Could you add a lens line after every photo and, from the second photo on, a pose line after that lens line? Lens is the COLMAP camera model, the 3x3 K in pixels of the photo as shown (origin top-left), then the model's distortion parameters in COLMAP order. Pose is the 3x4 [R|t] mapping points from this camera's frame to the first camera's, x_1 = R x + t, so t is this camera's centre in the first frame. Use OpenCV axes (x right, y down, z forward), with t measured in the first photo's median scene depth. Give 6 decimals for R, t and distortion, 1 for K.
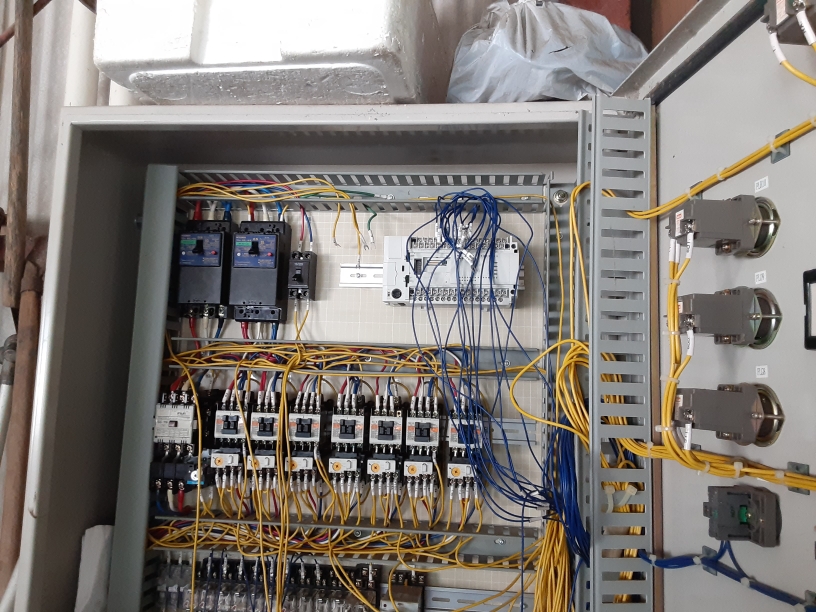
lens RADIAL K [[660.6, 0, 409.7], [0, 660.6, 301.5], [0, 0, 1]] dist [0.088840, -0.119196]
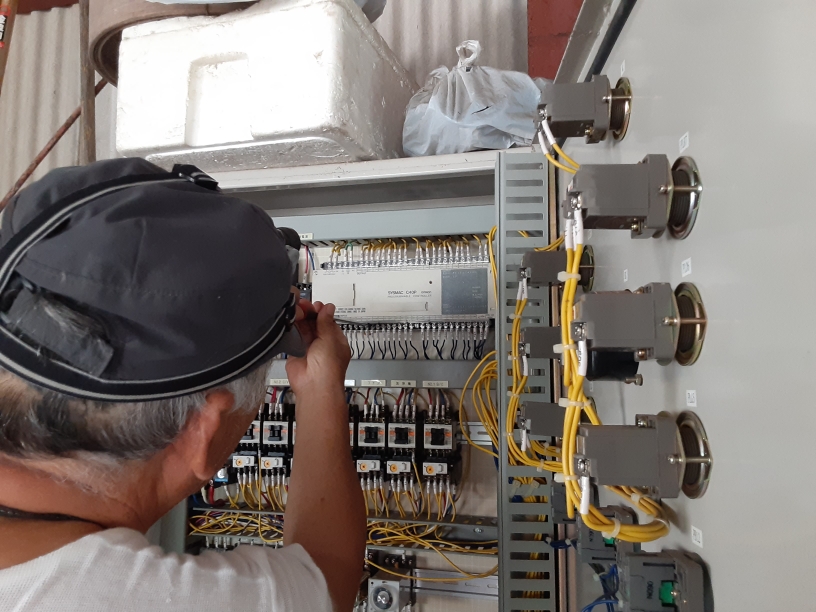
lens RADIAL K [[660.6, 0, 407.8], [0, 660.6, 304.5], [0, 0, 1]] dist [0.088840, -0.119196]
pose [[0.987578, -0.043244, -0.151060, 0.212172], [0.043130, 0.999061, -0.004037, -0.028190], [0.151093, -0.002528, 0.988516, -0.148673]]
